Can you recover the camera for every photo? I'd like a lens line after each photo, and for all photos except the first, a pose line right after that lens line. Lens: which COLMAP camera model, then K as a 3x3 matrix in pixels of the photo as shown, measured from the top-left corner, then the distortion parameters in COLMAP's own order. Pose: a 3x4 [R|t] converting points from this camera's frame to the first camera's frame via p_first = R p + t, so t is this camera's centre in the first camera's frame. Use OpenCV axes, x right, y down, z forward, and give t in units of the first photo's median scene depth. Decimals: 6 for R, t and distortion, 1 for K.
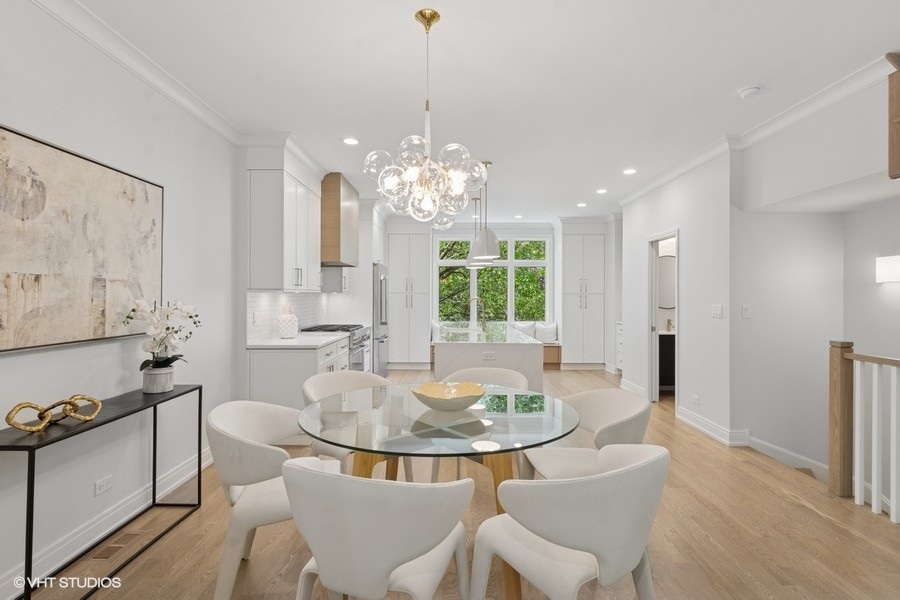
lens RADIAL K [[440.9, 0, 447.6], [0, 440.9, 298.2], [0, 0, 1]] dist [-0.003529, -0.001889]
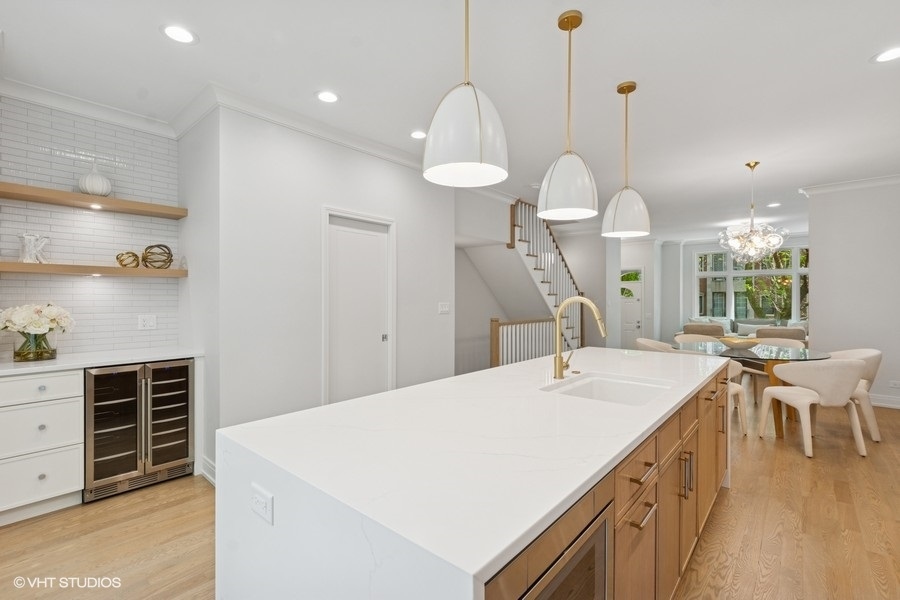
lens RADIAL K [[406.3, 0, 447.7], [0, 406.3, 300.6], [0, 0, 1]] dist [0.003408, 0.000098]
pose [[-0.760211, -0.011525, 0.649575, -0.158366], [-0.001342, 0.999868, 0.016170, -0.012903], [-0.649675, 0.011421, -0.760126, 2.473252]]
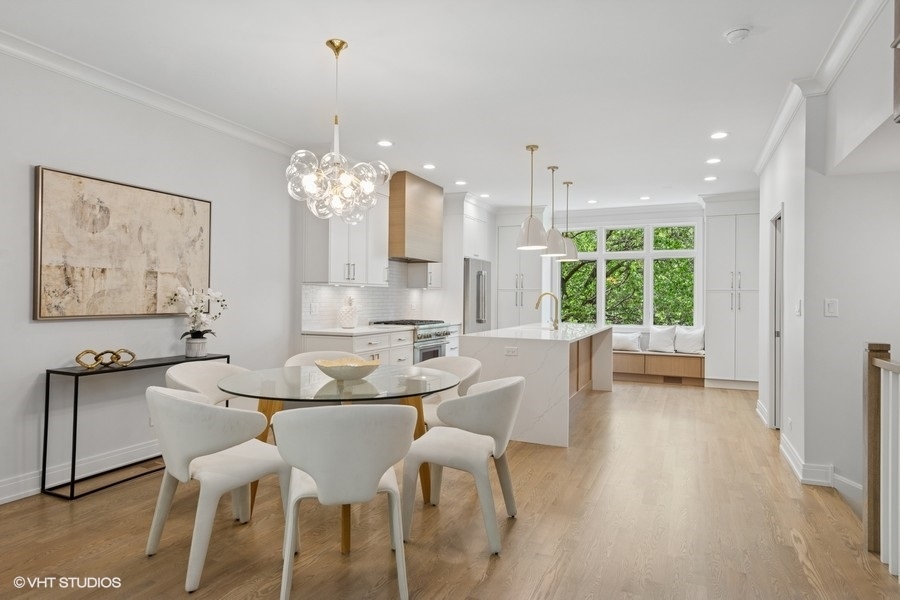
lens RADIAL K [[515.2, 0, 451.4], [0, 515.2, 296.9], [0, 0, 1]] dist [0.002606, 0.000545]
pose [[0.913211, 0.004113, -0.407467, 0.577878], [-0.008340, 0.999928, -0.008598, 0.032905], [0.407402, 0.011250, 0.913180, -0.092888]]
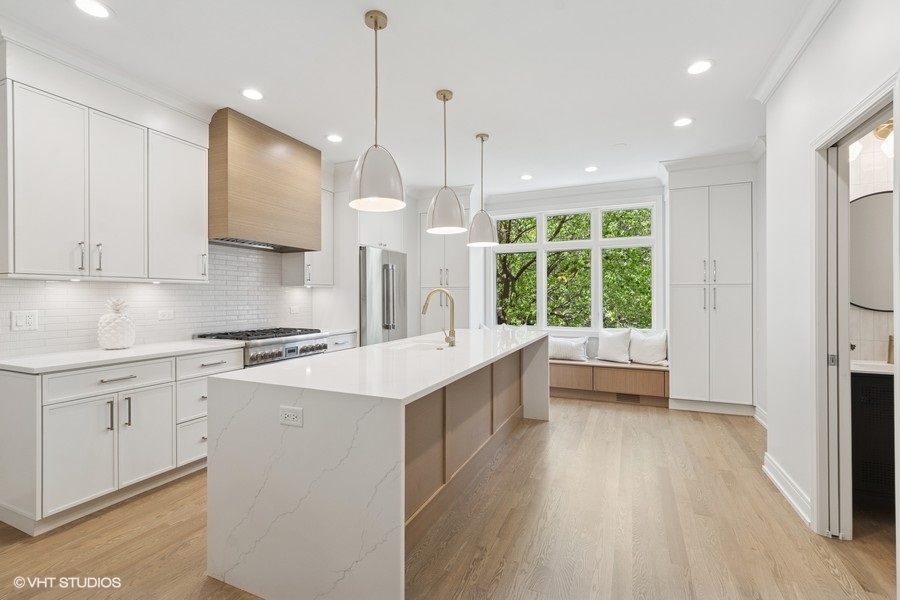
lens RADIAL K [[406.3, 0, 448.8], [0, 406.3, 297.5], [0, 0, 1]] dist [0.003408, 0.000098]
pose [[0.917204, -0.004835, -0.398388, 0.533284], [0.002621, 0.999978, -0.006102, 0.023978], [0.398408, 0.004553, 0.917197, 0.928211]]
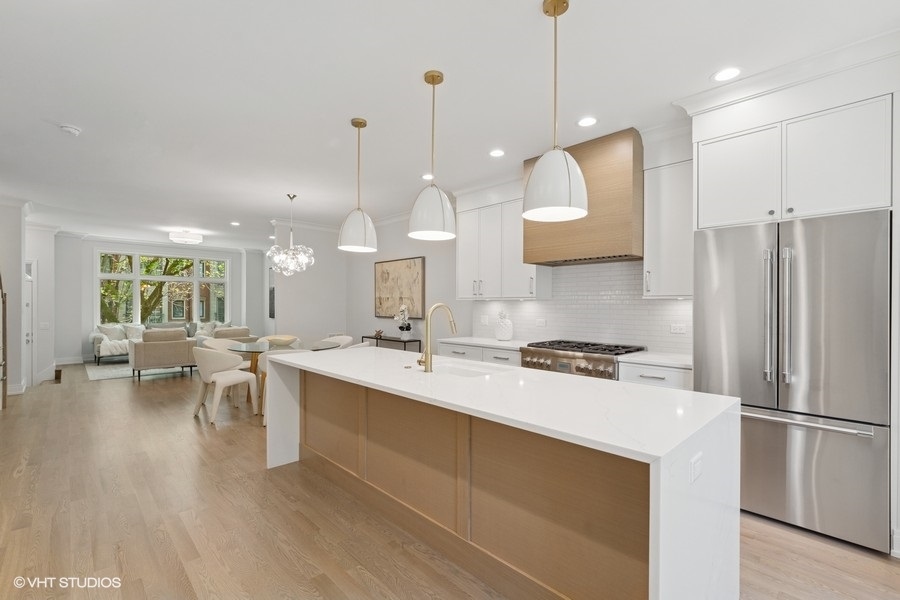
lens RADIAL K [[406.3, 0, 446.5], [0, 406.3, 306.7], [0, 0, 1]] dist [0.003408, 0.000098]
pose [[-0.722176, -0.003489, -0.691700, 0.695032], [-0.011988, 0.999900, 0.007472, -0.004260], [0.691605, 0.013688, -0.722146, 2.447349]]
